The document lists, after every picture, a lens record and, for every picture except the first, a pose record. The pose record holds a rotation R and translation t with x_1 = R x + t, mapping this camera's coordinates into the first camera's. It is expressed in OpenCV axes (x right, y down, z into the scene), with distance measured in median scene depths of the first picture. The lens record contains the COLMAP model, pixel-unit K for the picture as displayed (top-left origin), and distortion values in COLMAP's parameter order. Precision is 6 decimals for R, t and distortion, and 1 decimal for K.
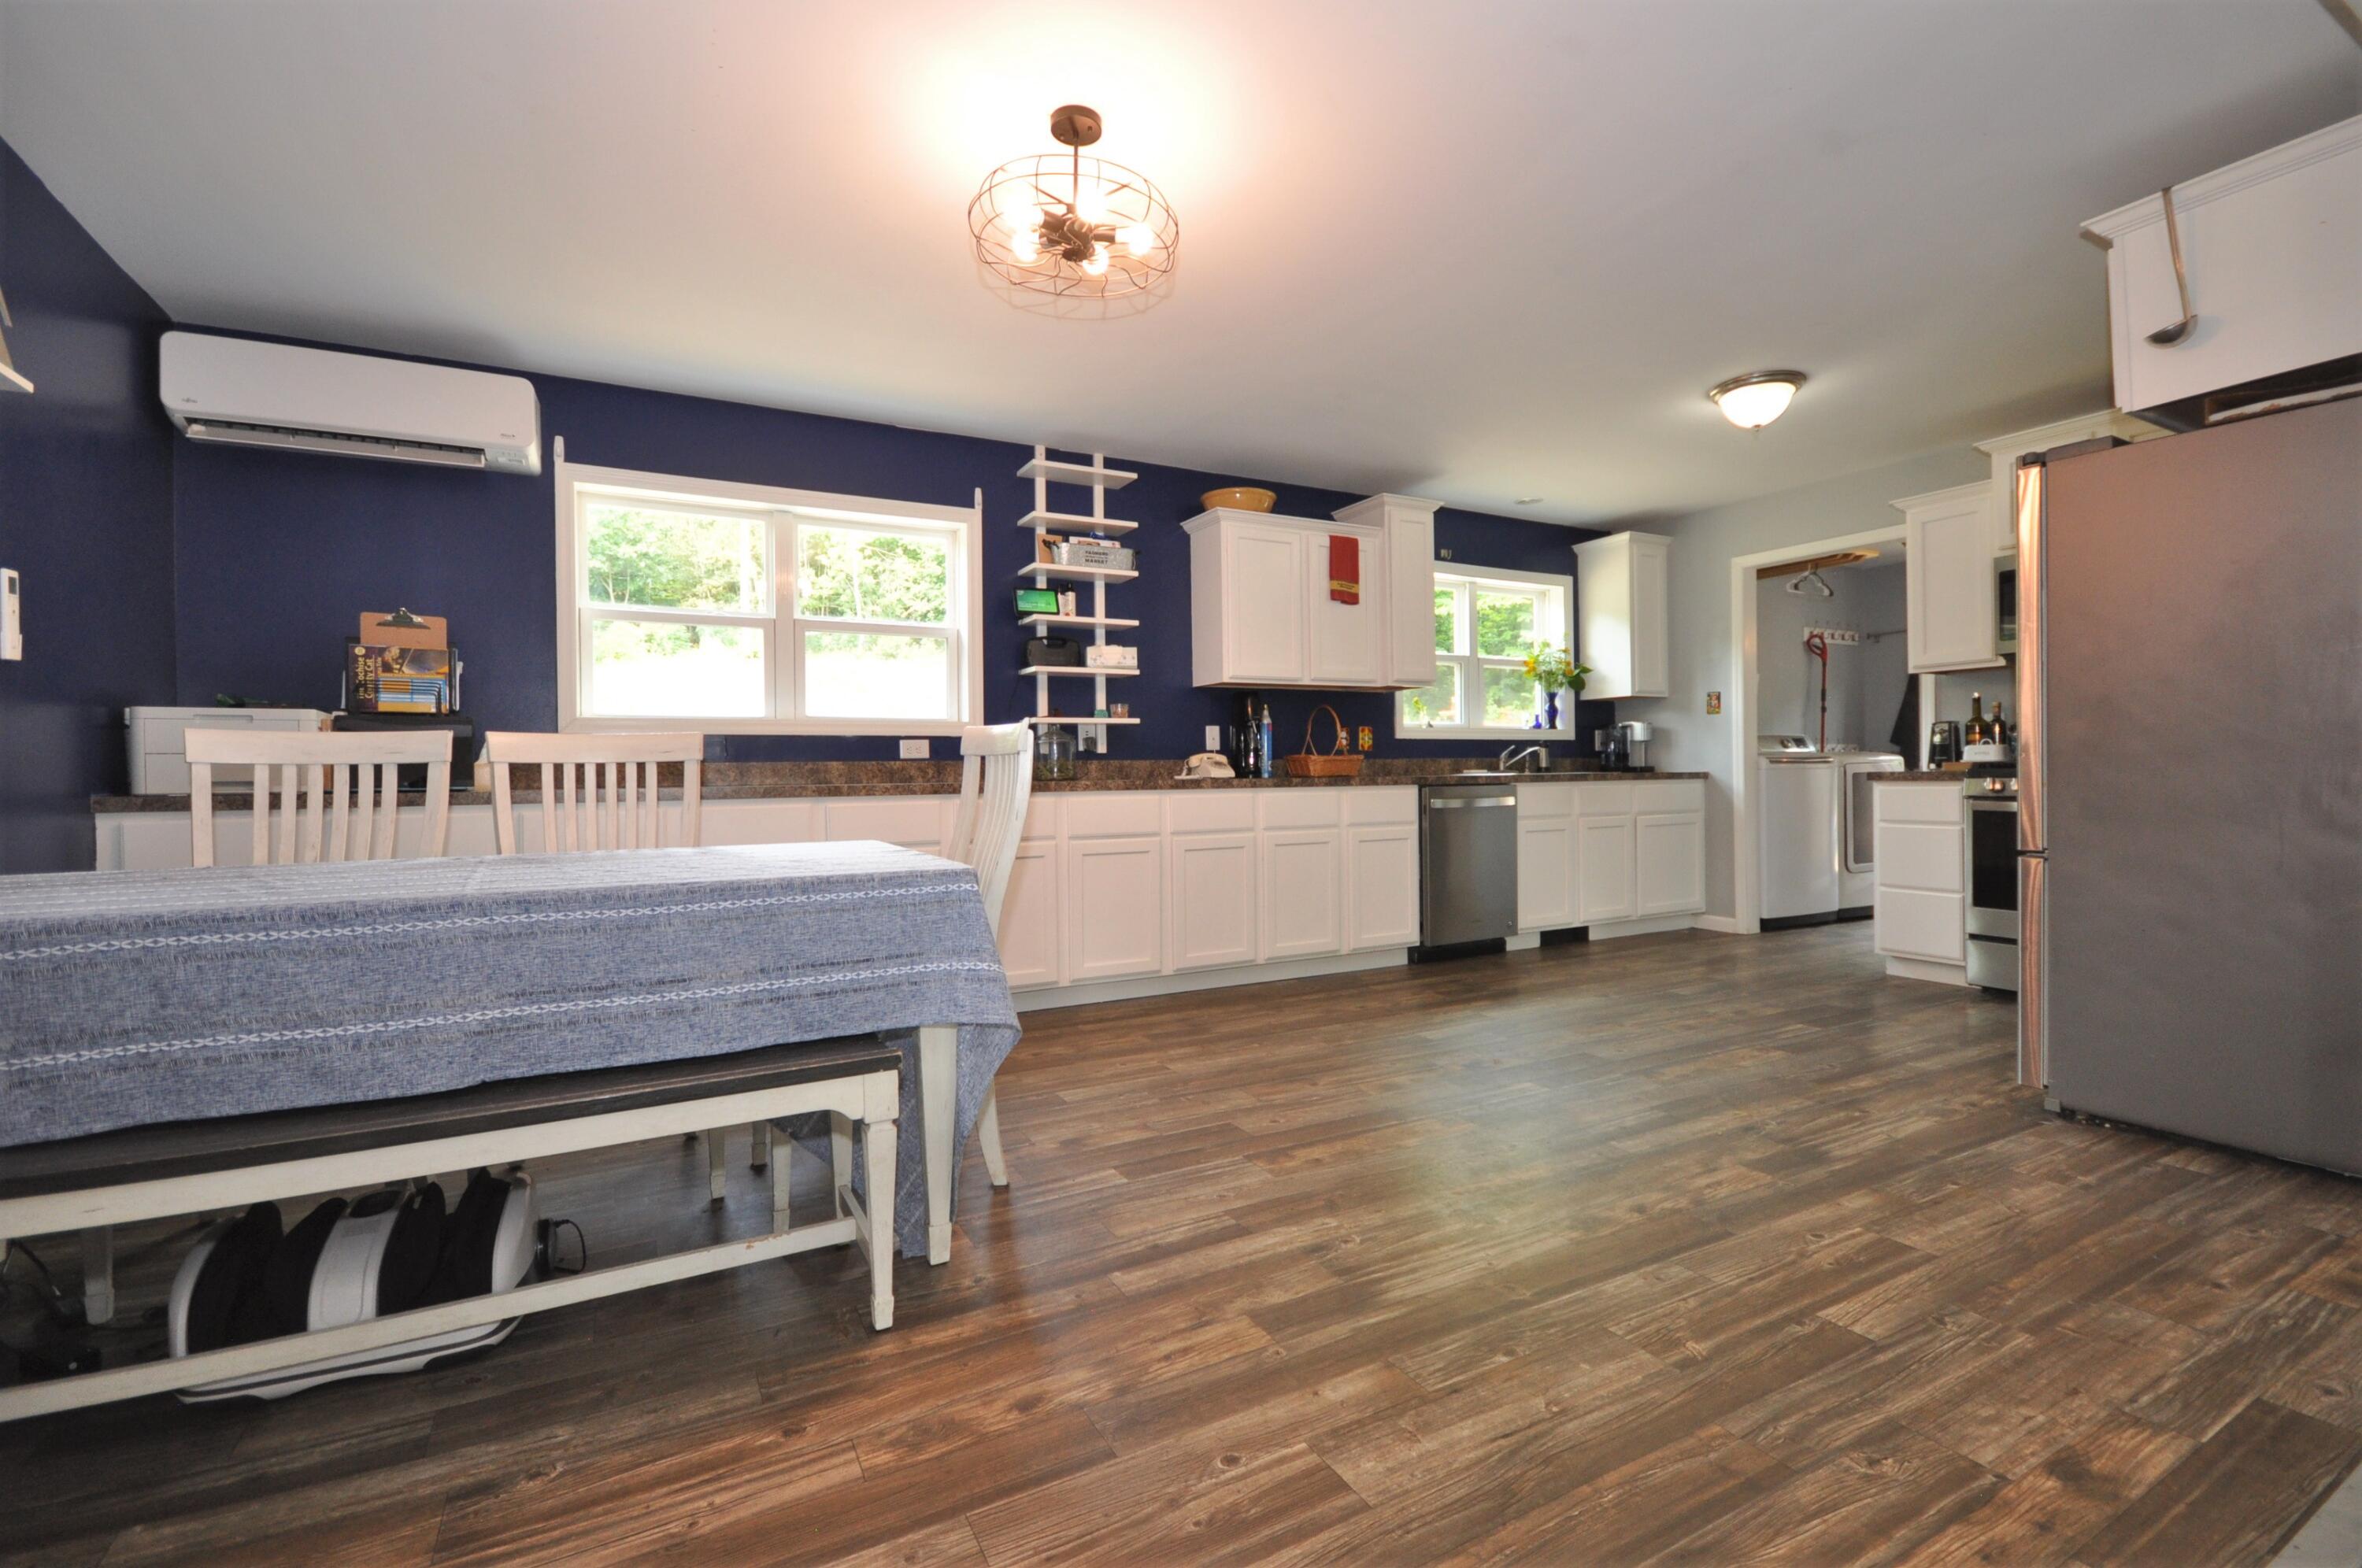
lens RADIAL K [[1035.0, 0, 1174.4], [0, 1035.0, 777.5], [0, 0, 1]] dist [0.011743, -0.012210]
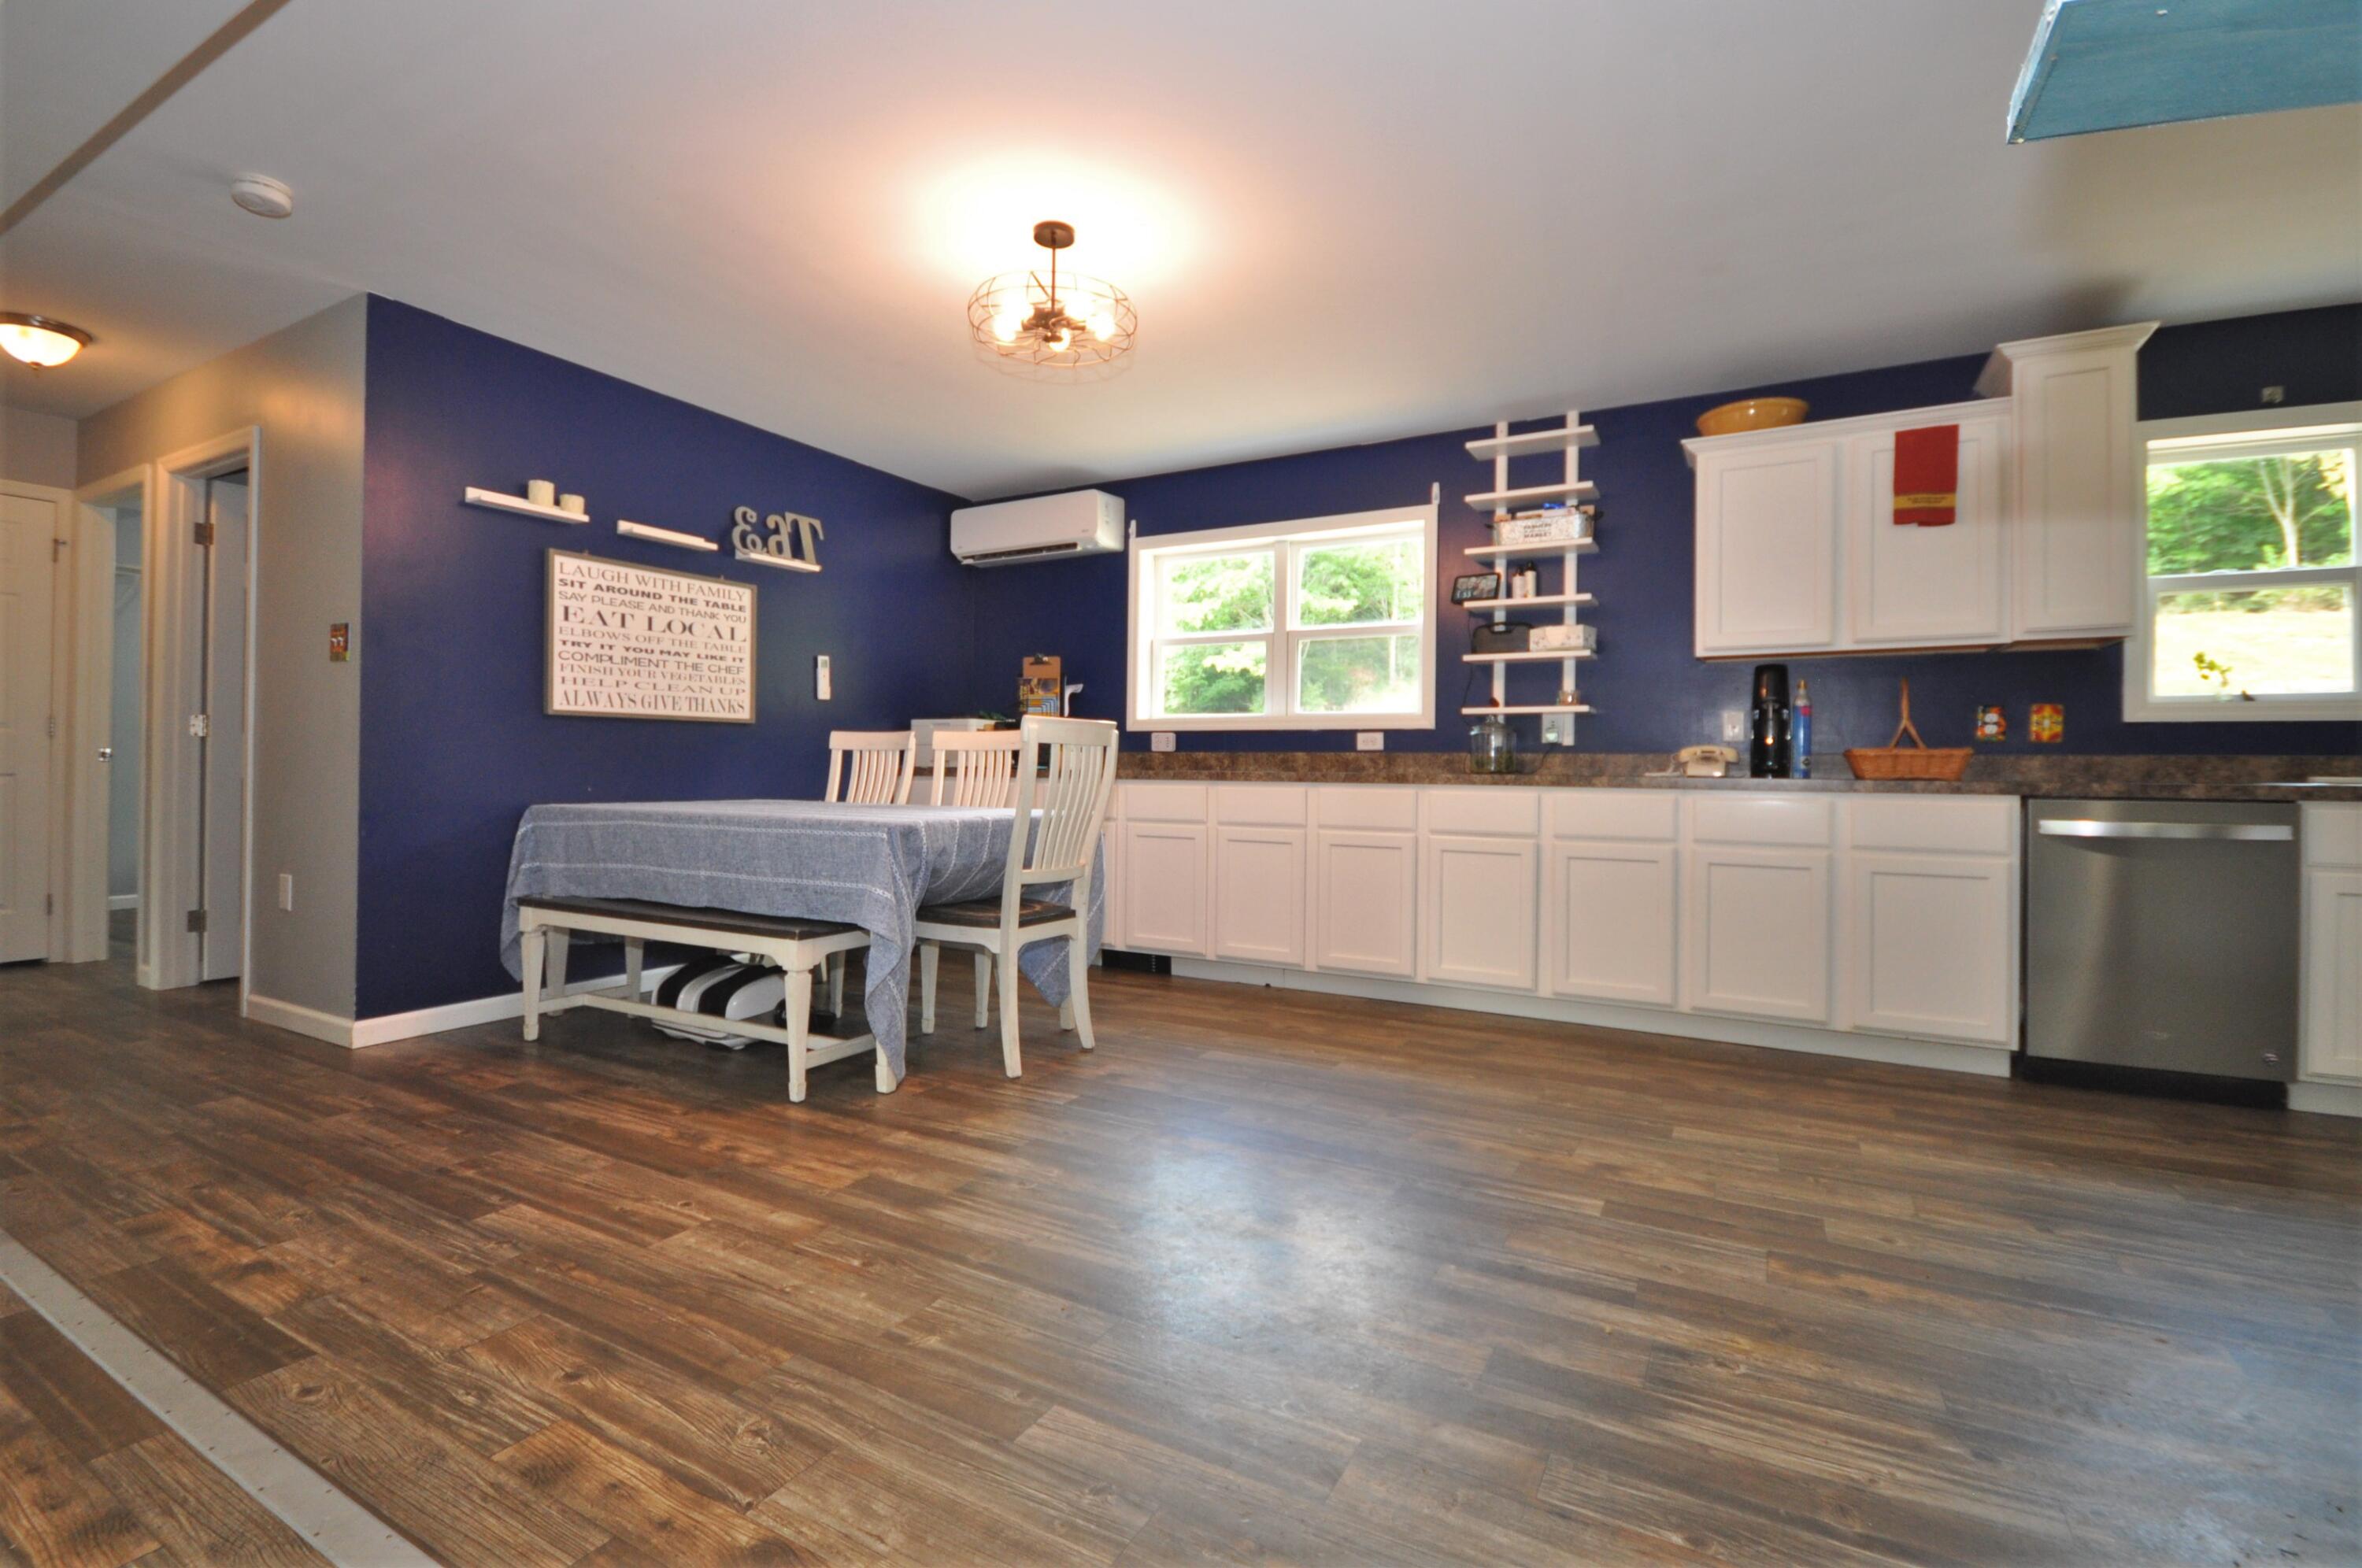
lens RADIAL K [[1035.0, 0, 1162.8], [0, 1035.0, 763.3], [0, 0, 1]] dist [0.011743, -0.012210]
pose [[0.533136, 0.016364, -0.845872, 0.532255], [-0.021737, 0.999748, 0.005640, -0.005424], [0.845750, 0.015380, 0.533357, 0.237867]]
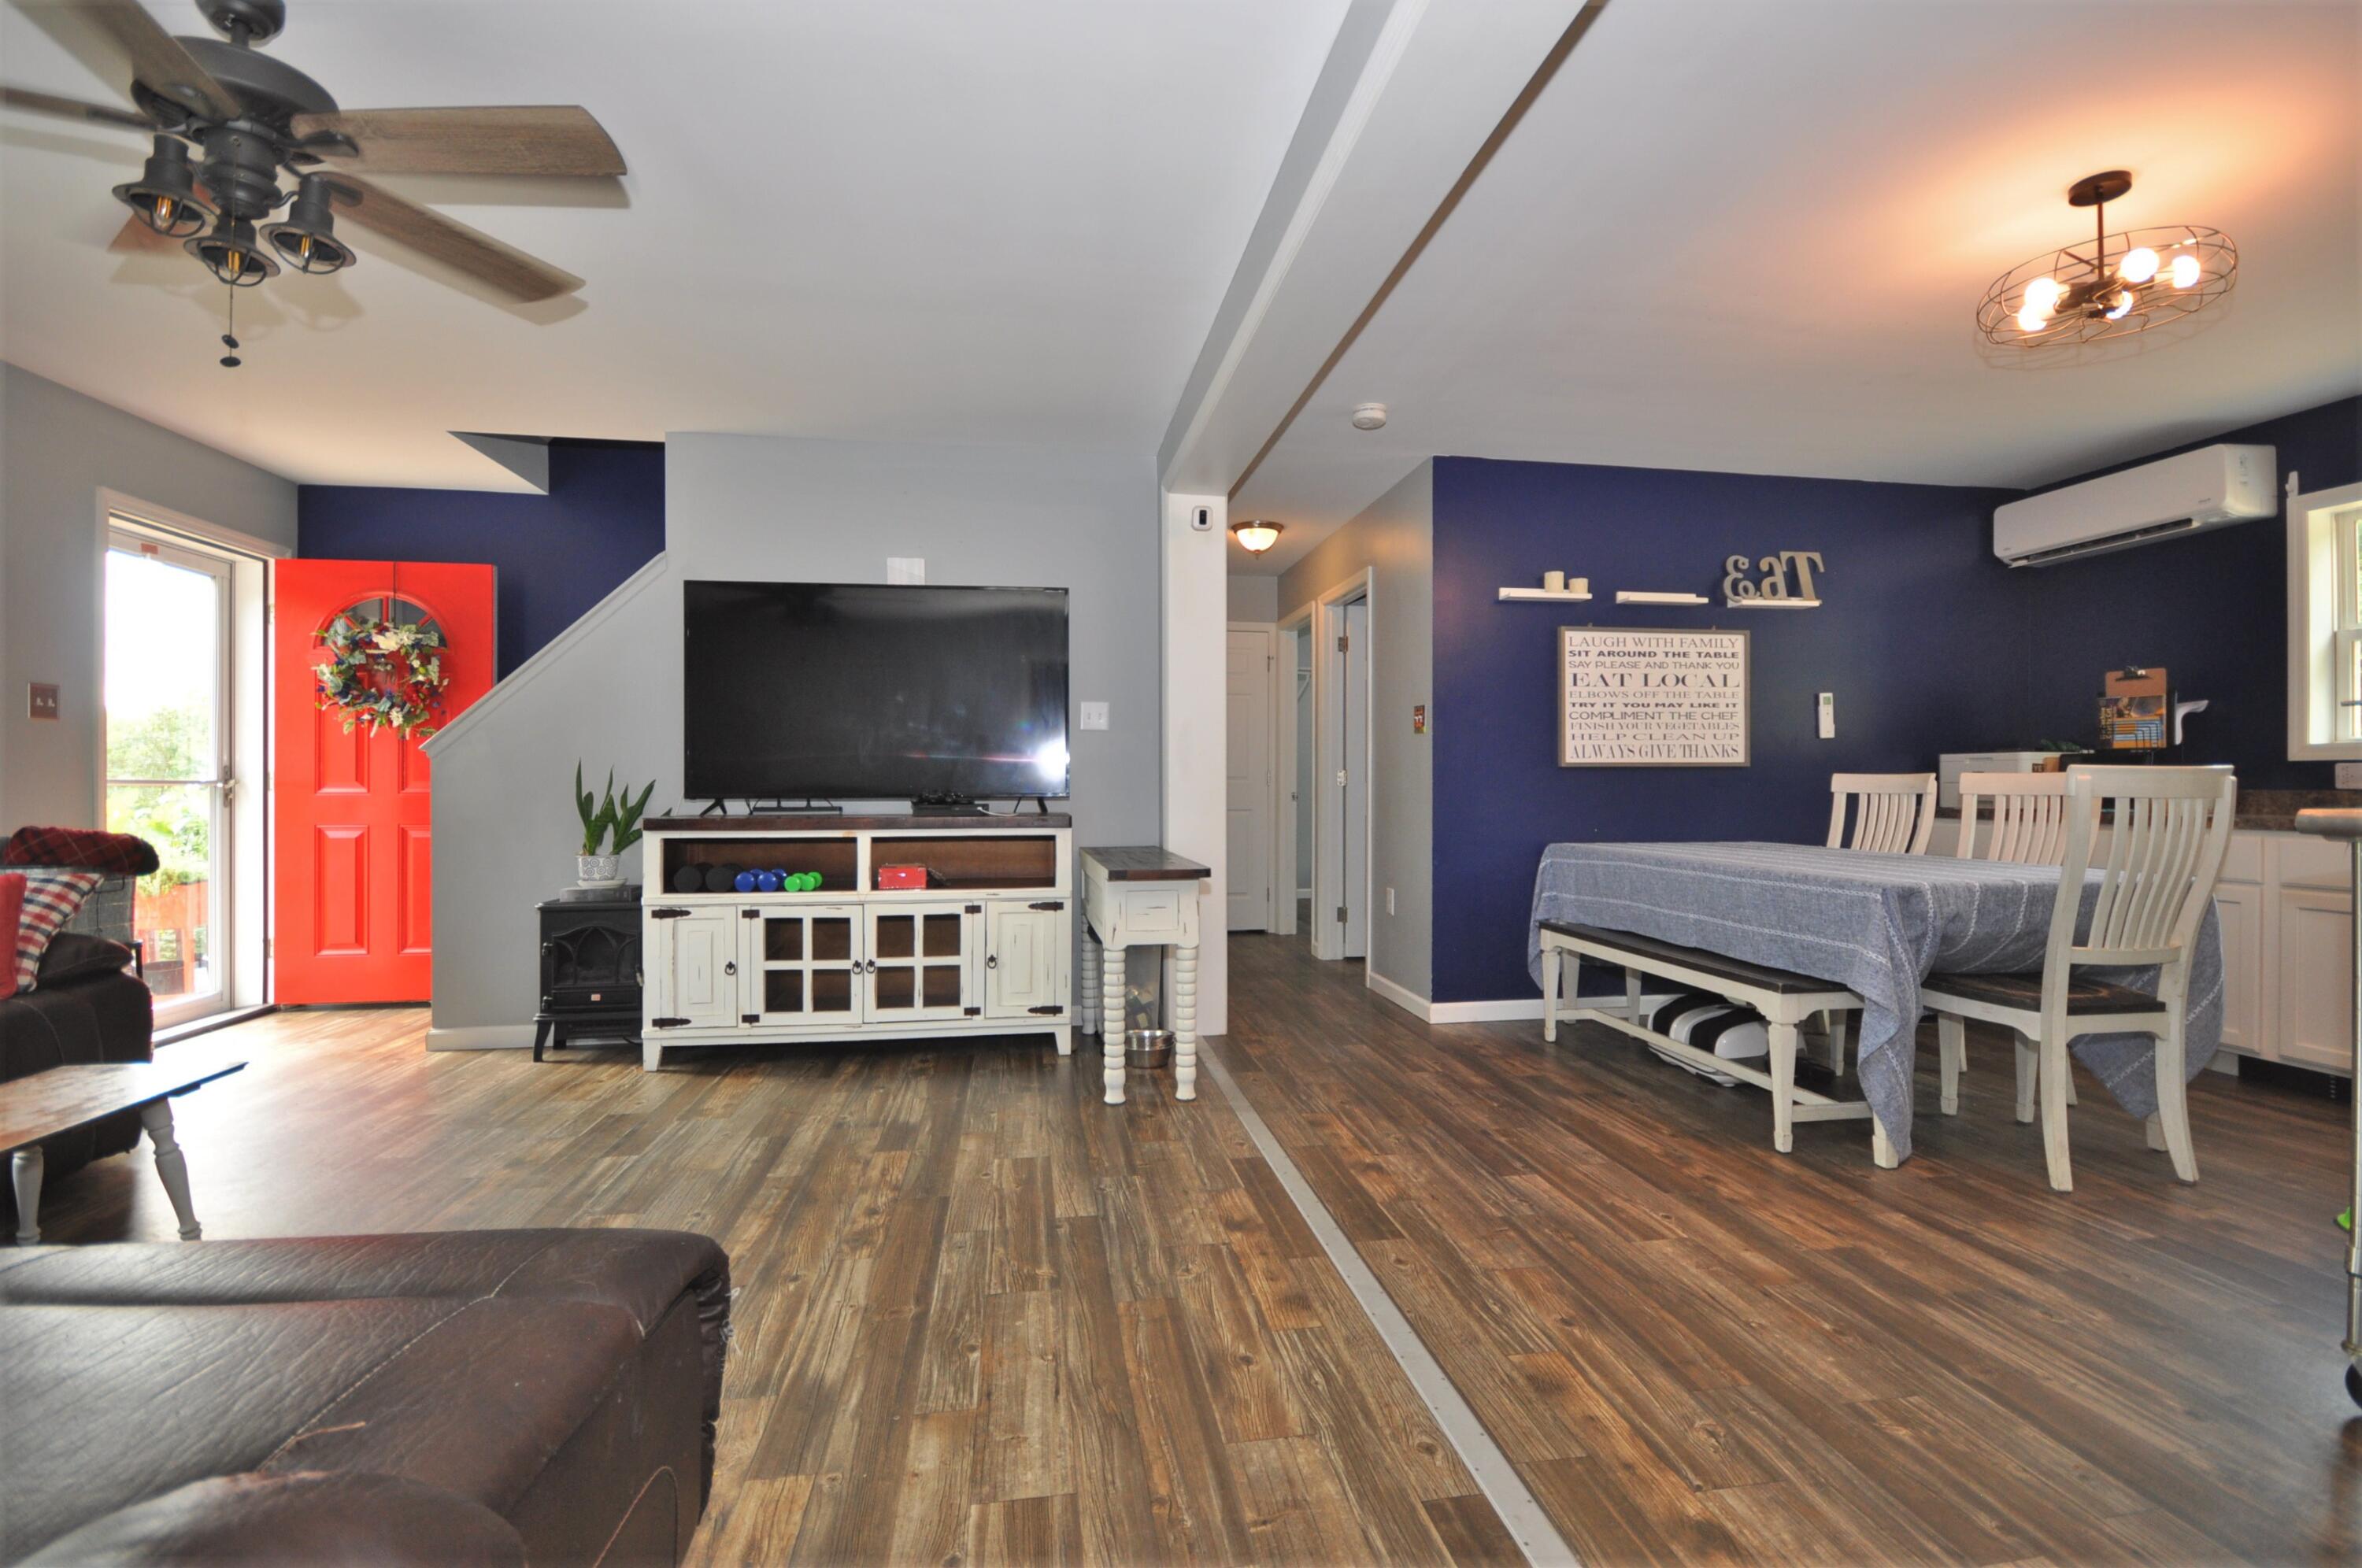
lens RADIAL K [[1035.0, 0, 1214.9], [0, 1035.0, 783.1], [0, 0, 1]] dist [0.011743, -0.012210]
pose [[-0.302752, 0.013715, -0.952971, 0.595085], [-0.003826, 0.999871, 0.015606, -0.027559], [0.953062, 0.008370, -0.302661, 0.248249]]
